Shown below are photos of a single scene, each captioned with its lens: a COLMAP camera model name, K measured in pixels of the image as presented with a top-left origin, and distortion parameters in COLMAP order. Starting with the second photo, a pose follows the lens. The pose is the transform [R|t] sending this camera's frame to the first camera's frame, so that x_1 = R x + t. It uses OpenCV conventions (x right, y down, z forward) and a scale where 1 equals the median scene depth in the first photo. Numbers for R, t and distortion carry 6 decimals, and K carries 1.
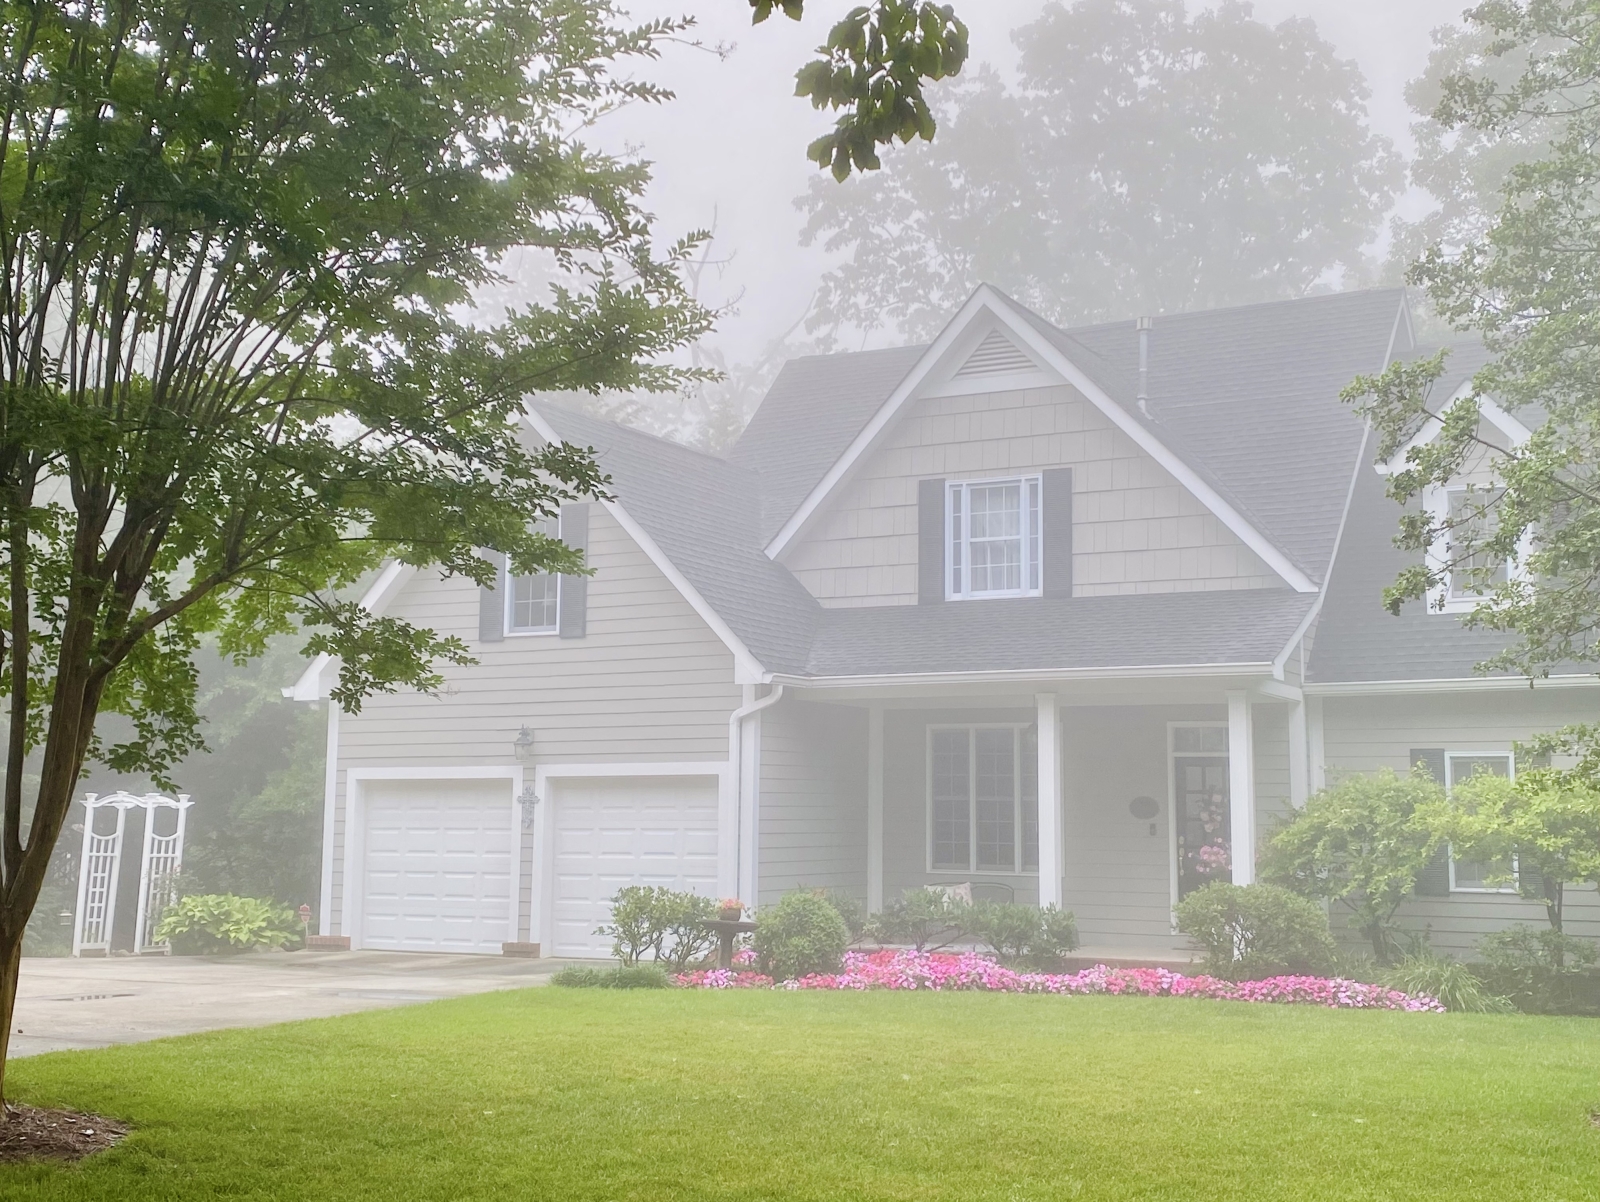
lens RADIAL K [[1973.7, 0, 800.0], [0, 1973.7, 601.0], [0, 0, 1]] dist [0.113052, -0.017833]
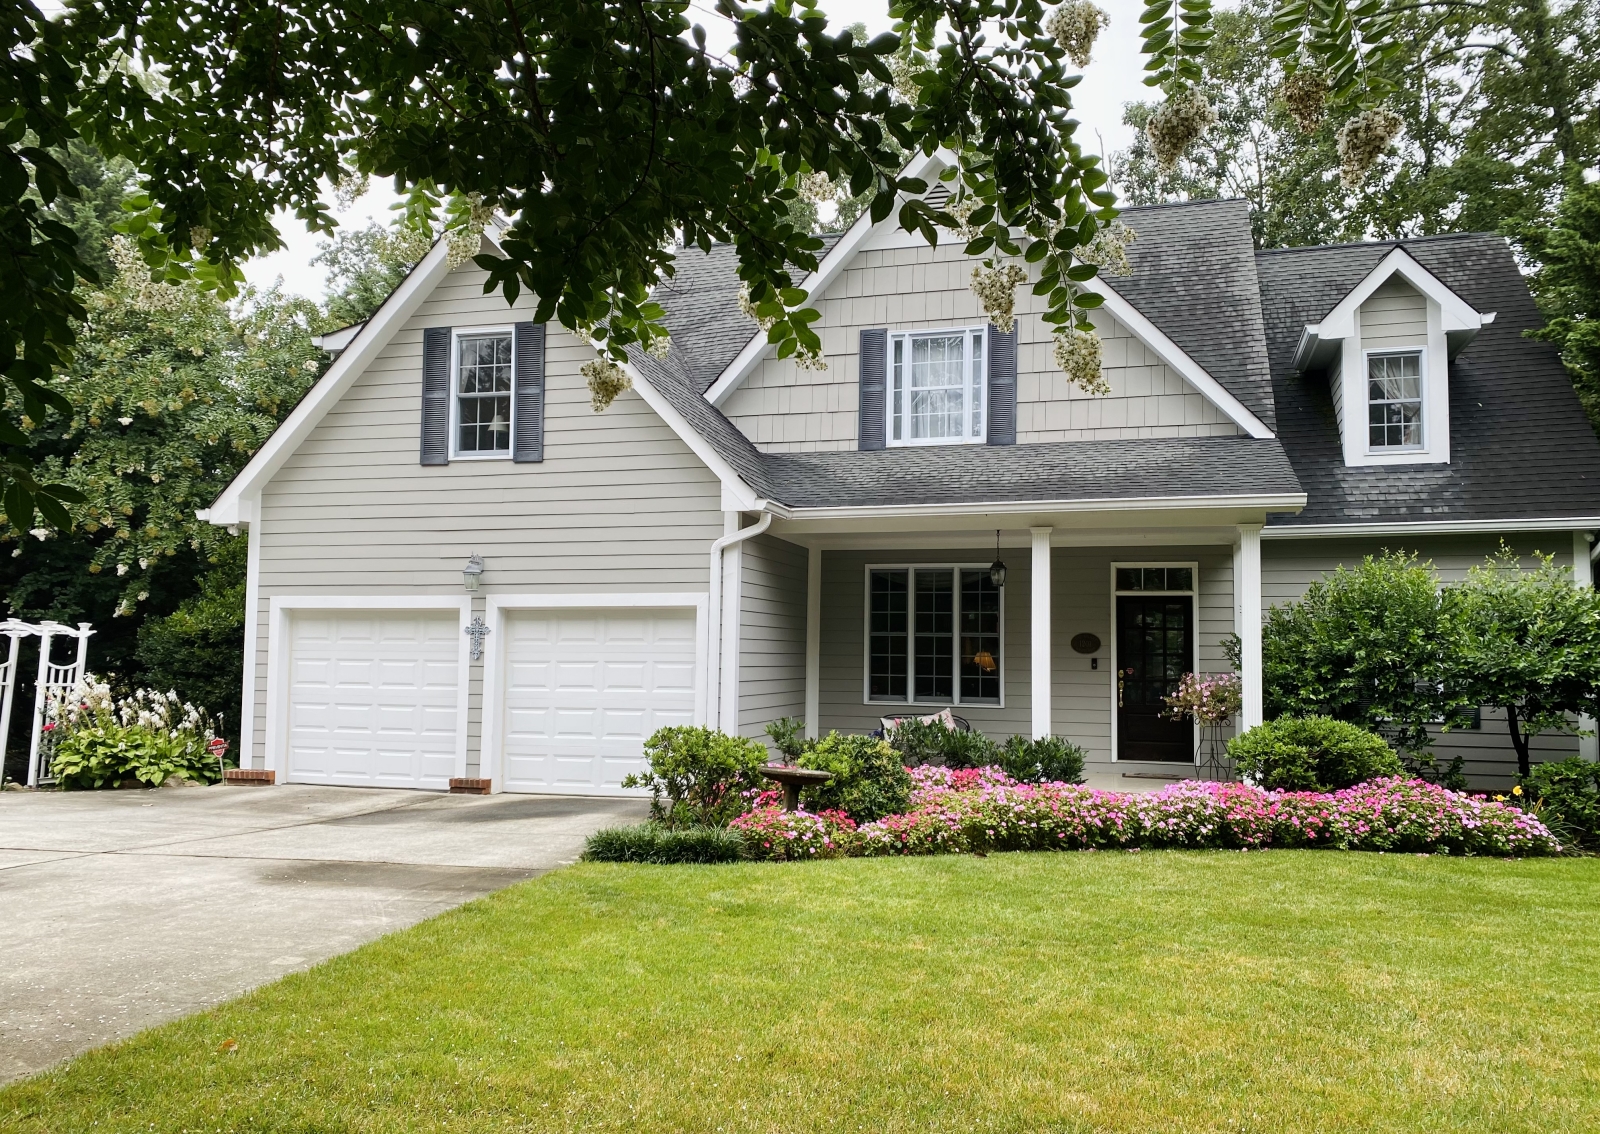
lens RADIAL K [[1195.6, 0, 797.8], [0, 1195.6, 599.8], [0, 0, 1]] dist [0.037412, -0.004602]
pose [[0.974649, 0.015499, 0.223201, -0.115653], [-0.029824, 0.997695, 0.060952, 0.045366], [-0.221742, -0.066064, 0.972865, 0.401030]]
